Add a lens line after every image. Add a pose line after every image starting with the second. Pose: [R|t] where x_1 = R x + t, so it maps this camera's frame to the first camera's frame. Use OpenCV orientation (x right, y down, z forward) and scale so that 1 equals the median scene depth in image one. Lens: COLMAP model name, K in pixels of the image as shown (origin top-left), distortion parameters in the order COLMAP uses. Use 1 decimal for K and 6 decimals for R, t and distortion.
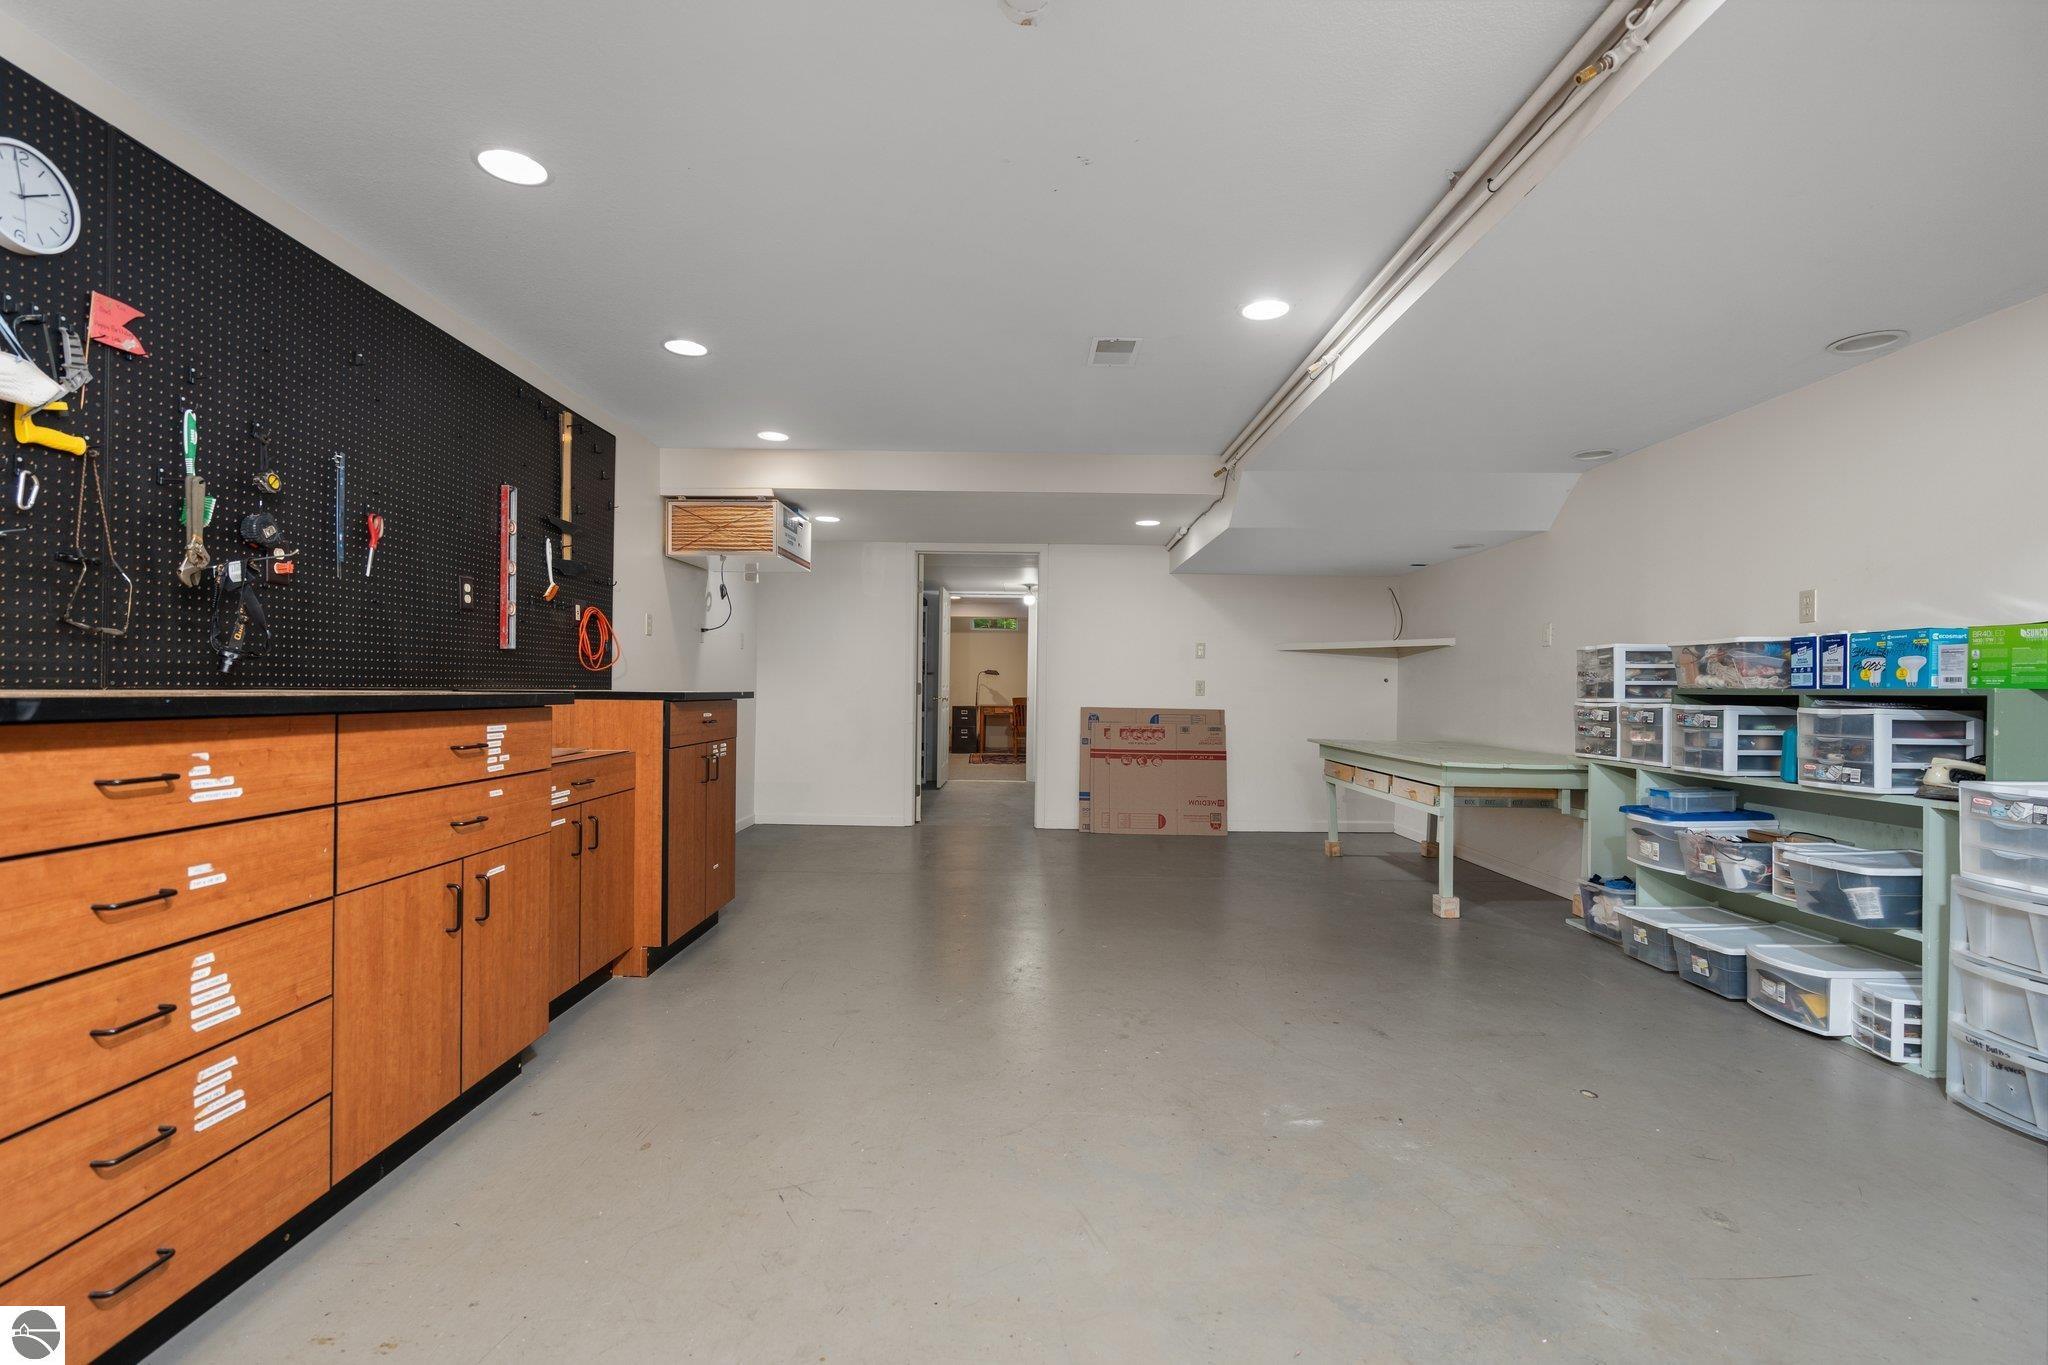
lens RADIAL K [[920.6, 0, 1020.7], [0, 920.6, 694.5], [0, 0, 1]] dist [-0.002697, 0.000928]
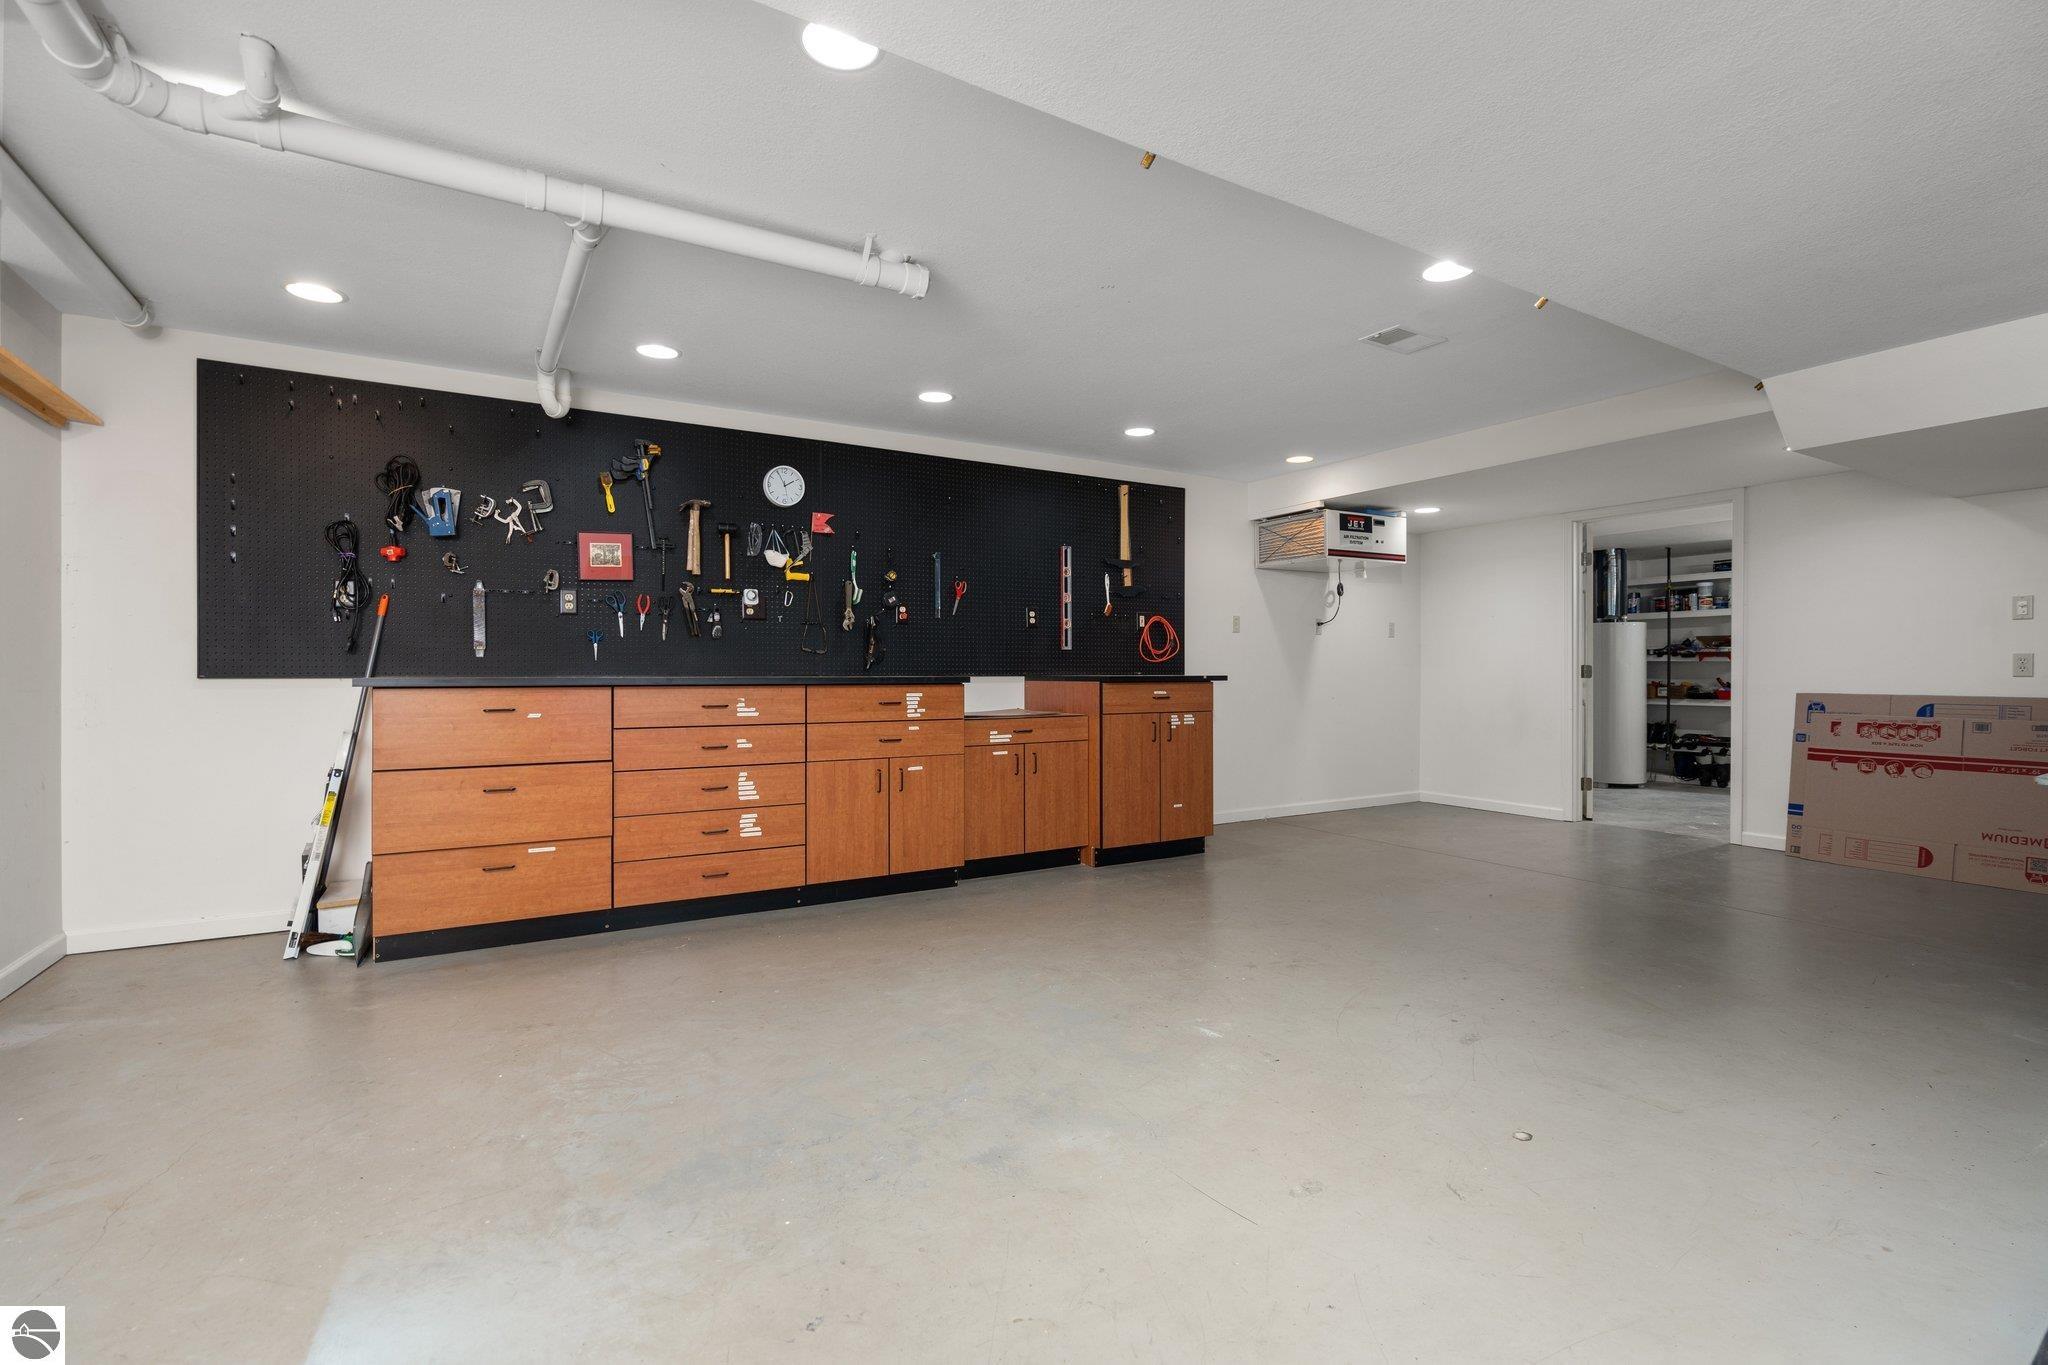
lens RADIAL K [[920.6, 0, 1019.0], [0, 920.6, 675.7], [0, 0, 1]] dist [-0.002697, 0.000928]
pose [[0.524658, -0.009716, -0.851257, 1.179598], [0.003004, 0.999950, -0.009561, 0.015417], [0.851308, 0.002460, 0.524661, 0.164447]]
